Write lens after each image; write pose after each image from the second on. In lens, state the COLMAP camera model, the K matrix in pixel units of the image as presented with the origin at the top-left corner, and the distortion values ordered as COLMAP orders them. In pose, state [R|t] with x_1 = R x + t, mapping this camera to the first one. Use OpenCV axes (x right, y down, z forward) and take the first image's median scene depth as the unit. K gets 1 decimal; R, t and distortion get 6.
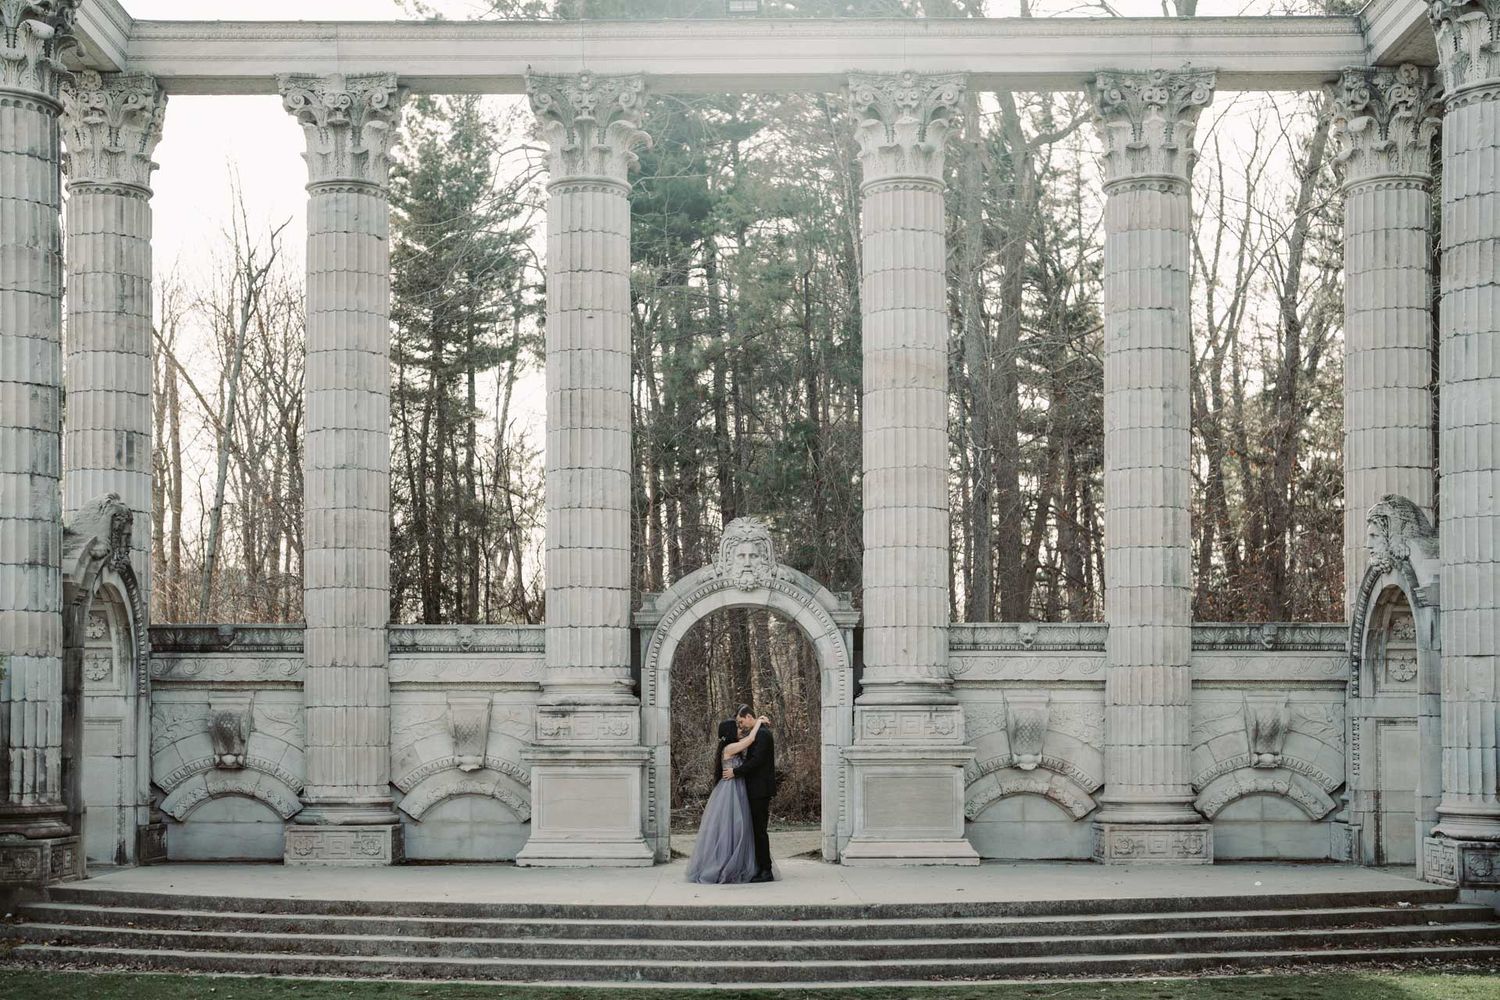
lens RADIAL K [[3284.8, 0, 750.0], [0, 3284.8, 500.0], [0, 0, 1]] dist [-0.471805, 0.093722]
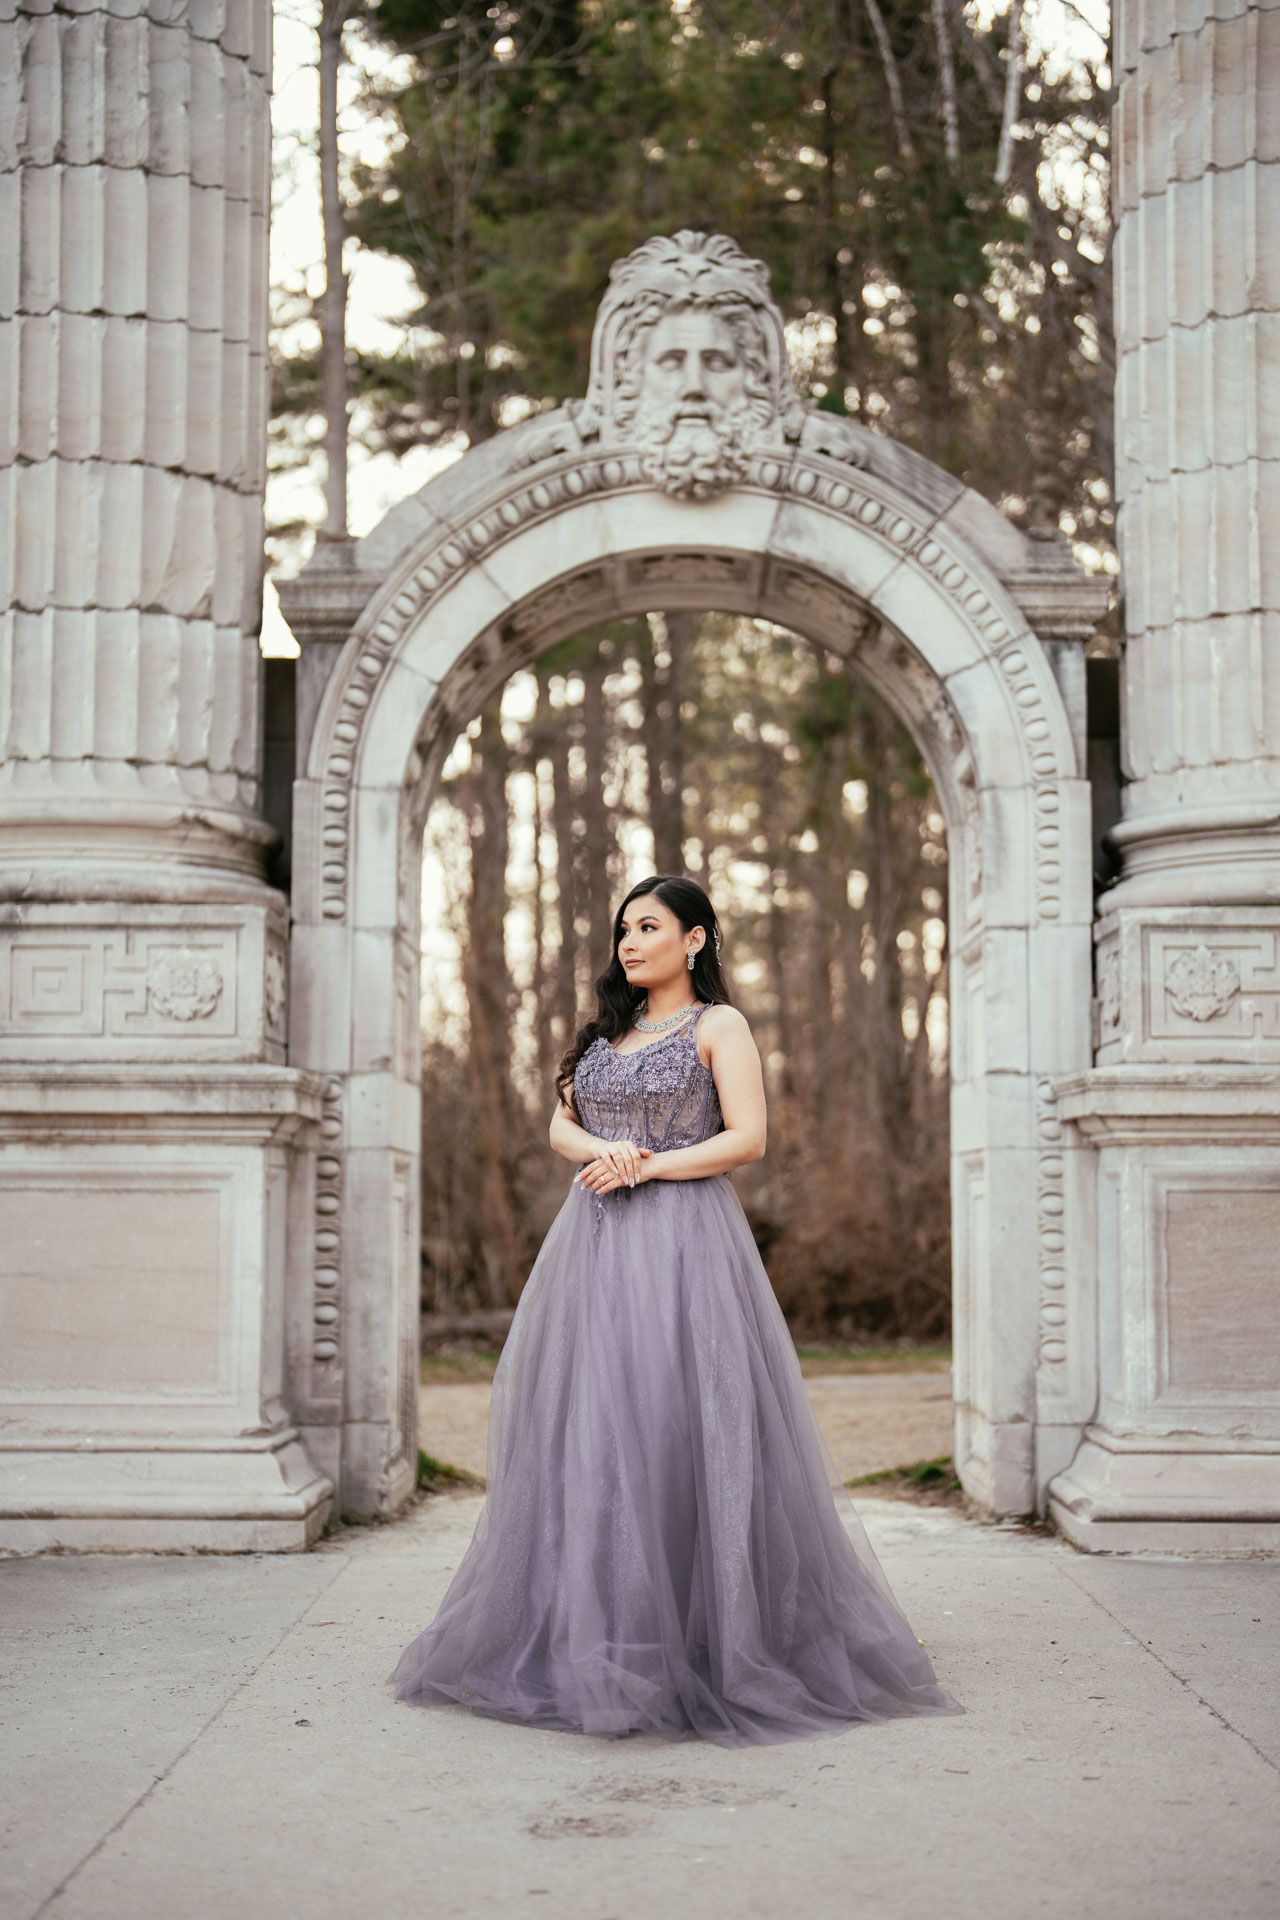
lens RADIAL K [[2595.4, 0, 640.0], [0, 2595.4, 960.0], [0, 0, 1]] dist [-0.118197, 0.949712]
pose [[0.999689, 0.002099, -0.024857, 0.000167], [-0.002971, 0.999380, -0.035091, 0.073601], [0.024768, 0.035154, 0.999075, 0.794054]]
